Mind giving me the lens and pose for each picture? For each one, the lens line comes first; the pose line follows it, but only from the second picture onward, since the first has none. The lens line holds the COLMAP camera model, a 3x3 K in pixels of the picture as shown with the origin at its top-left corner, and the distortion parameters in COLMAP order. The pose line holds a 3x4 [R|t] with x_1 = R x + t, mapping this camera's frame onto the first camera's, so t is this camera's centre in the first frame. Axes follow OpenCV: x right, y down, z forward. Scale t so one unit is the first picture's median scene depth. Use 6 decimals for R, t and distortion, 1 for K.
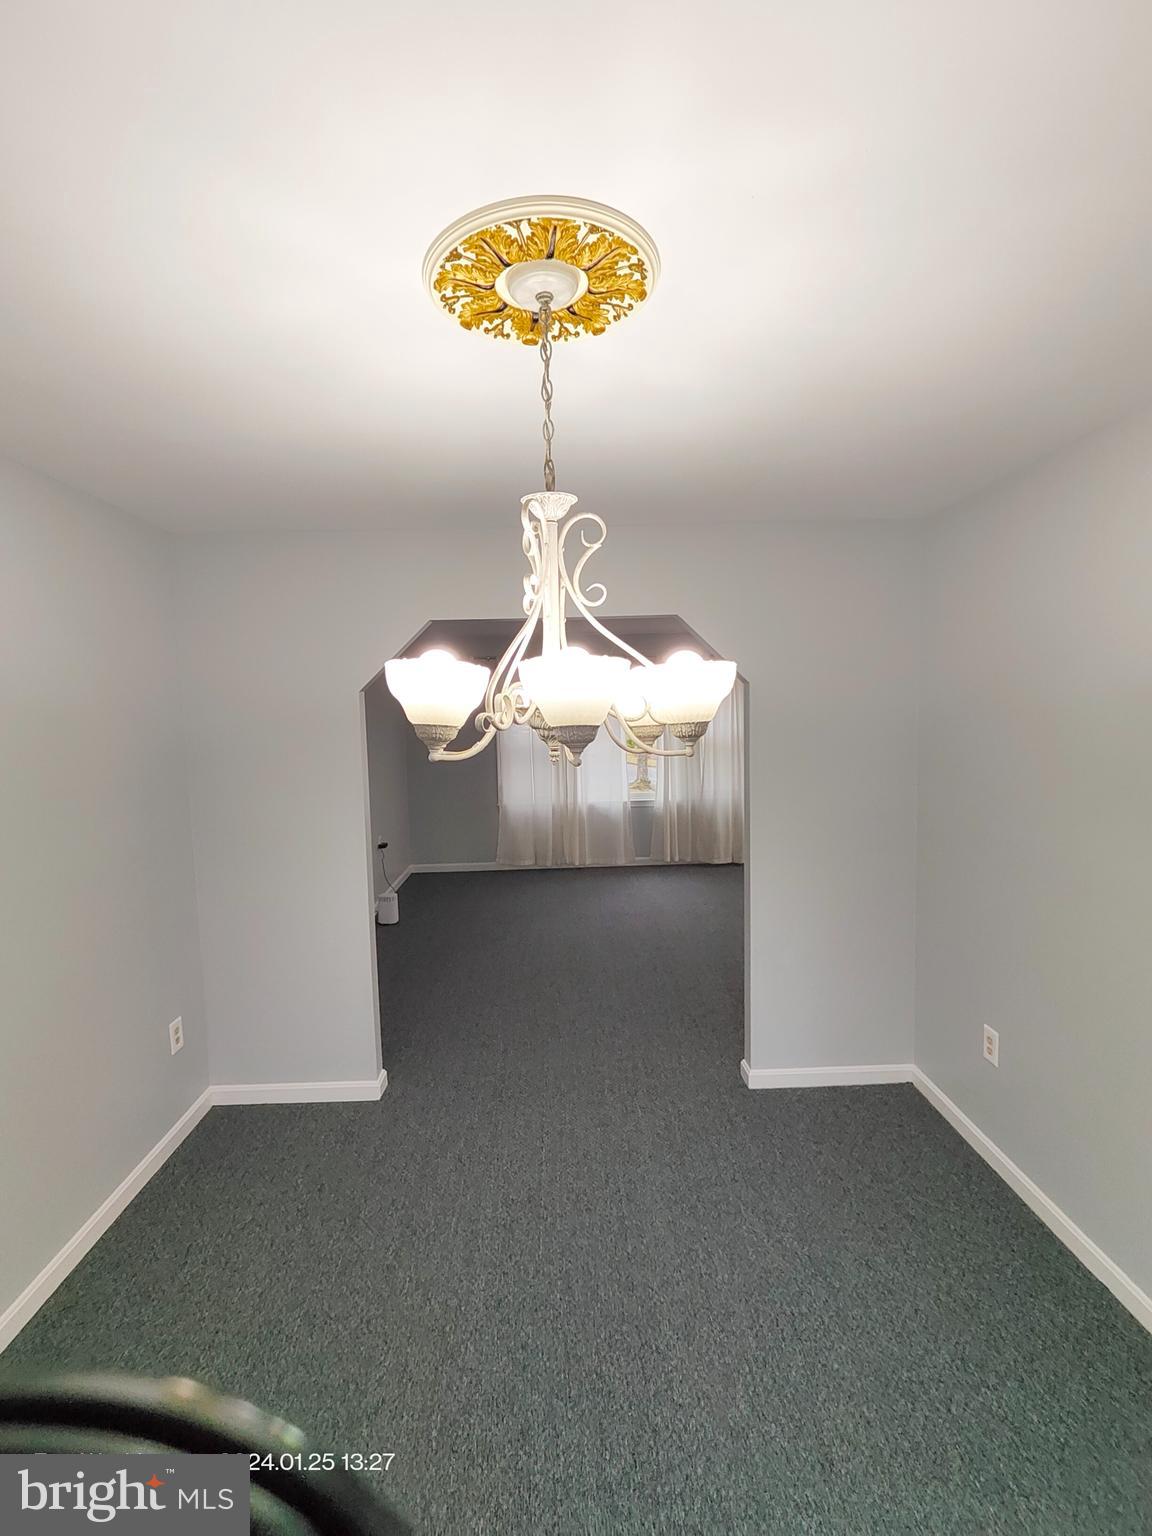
lens RADIAL K [[700.6, 0, 562.7], [0, 700.6, 765.5], [0, 0, 1]] dist [-0.002963, 0.001631]
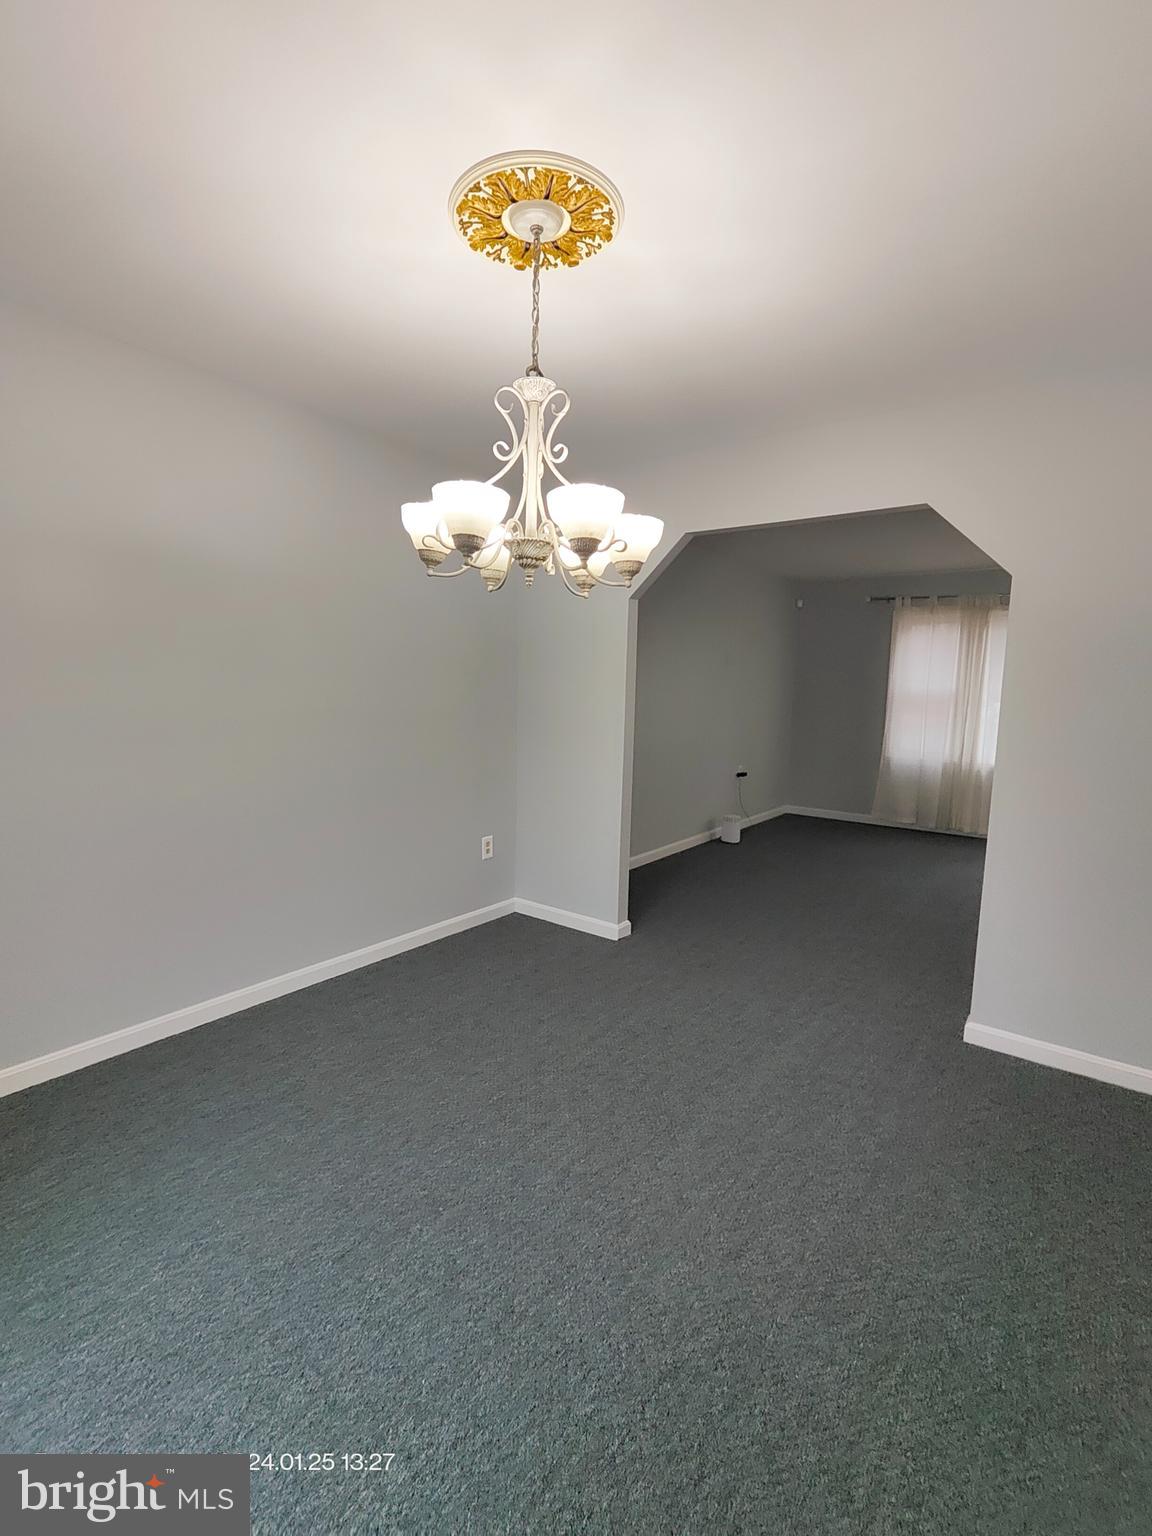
lens RADIAL K [[700.6, 0, 571.3], [0, 700.6, 767.1], [0, 0, 1]] dist [-0.002963, 0.001631]
pose [[0.785451, 0.118913, -0.607393, 0.412456], [-0.091688, 0.992897, 0.075819, 0.104026], [0.612095, -0.003861, 0.790775, -0.005869]]
